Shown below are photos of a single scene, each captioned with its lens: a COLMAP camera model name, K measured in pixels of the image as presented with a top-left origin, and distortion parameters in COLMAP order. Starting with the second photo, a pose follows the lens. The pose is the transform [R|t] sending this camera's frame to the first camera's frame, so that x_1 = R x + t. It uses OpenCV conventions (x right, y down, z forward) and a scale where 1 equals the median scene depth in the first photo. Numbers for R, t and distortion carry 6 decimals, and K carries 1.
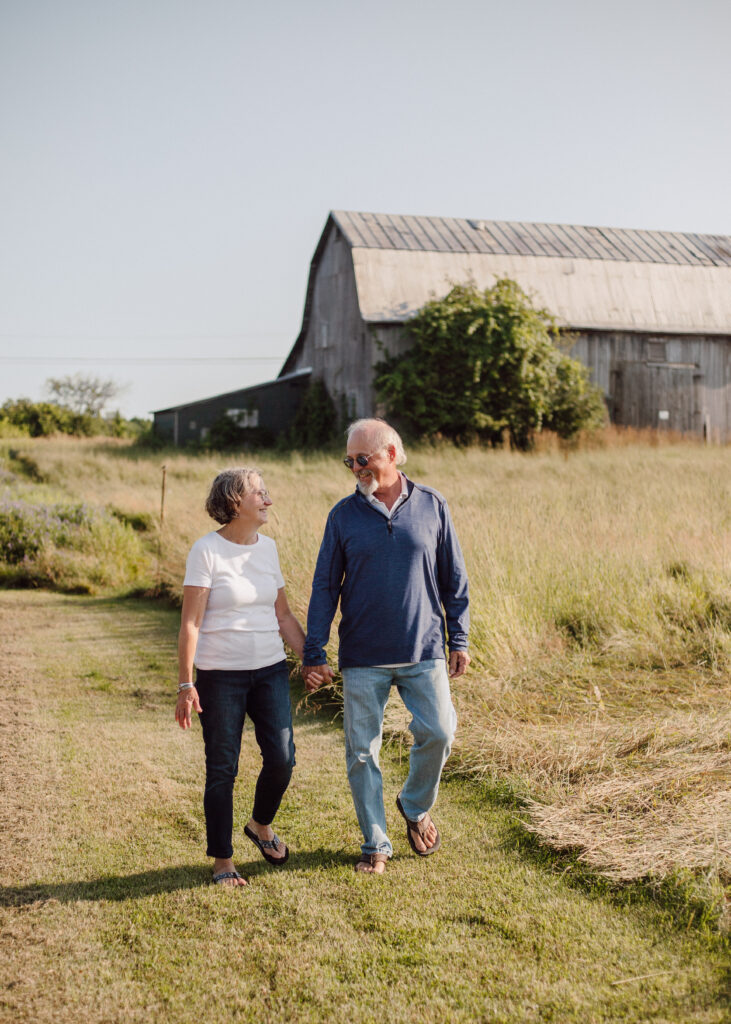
lens RADIAL K [[1538.7, 0, 323.1], [0, 1538.7, 546.4], [0, 0, 1]] dist [-0.065636, -0.096579]
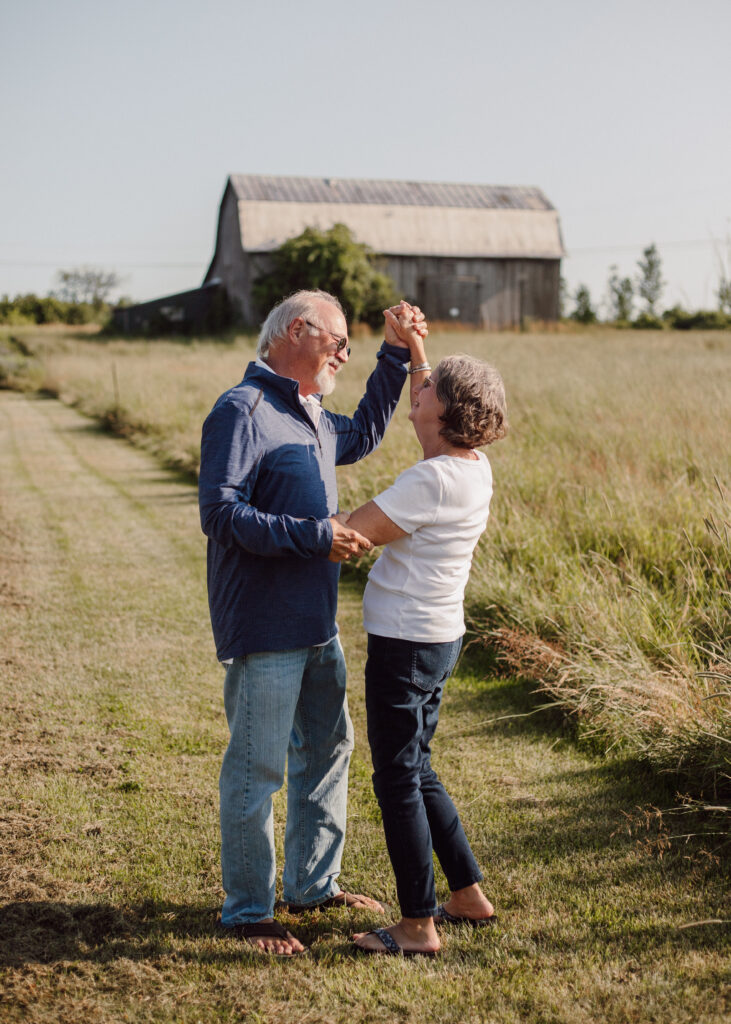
lens RADIAL K [[1753.4, 0, 367.9], [0, 1753.4, 490.9], [0, 0, 1]] dist [-0.027357, -0.119400]
pose [[0.999866, 0.002300, -0.016192, 0.178046], [-0.001833, 0.999583, 0.028818, 0.040272], [0.016251, -0.028785, 0.999454, -0.738851]]
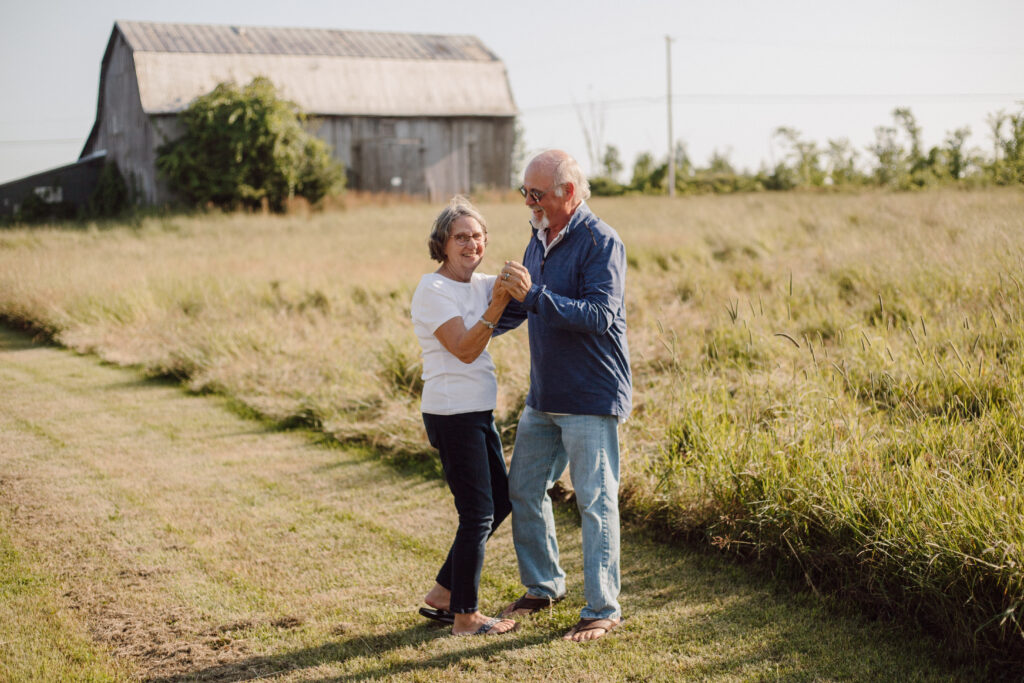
lens RADIAL K [[1529.6, 0, 512.0], [0, 1529.6, 341.5], [0, 0, 1]] dist [-0.008581, -0.492018]
pose [[0.973605, -0.050703, 0.222538, 0.032171], [0.045505, 0.998560, 0.028426, 0.014289], [-0.223658, -0.017549, 0.974510, -0.254621]]
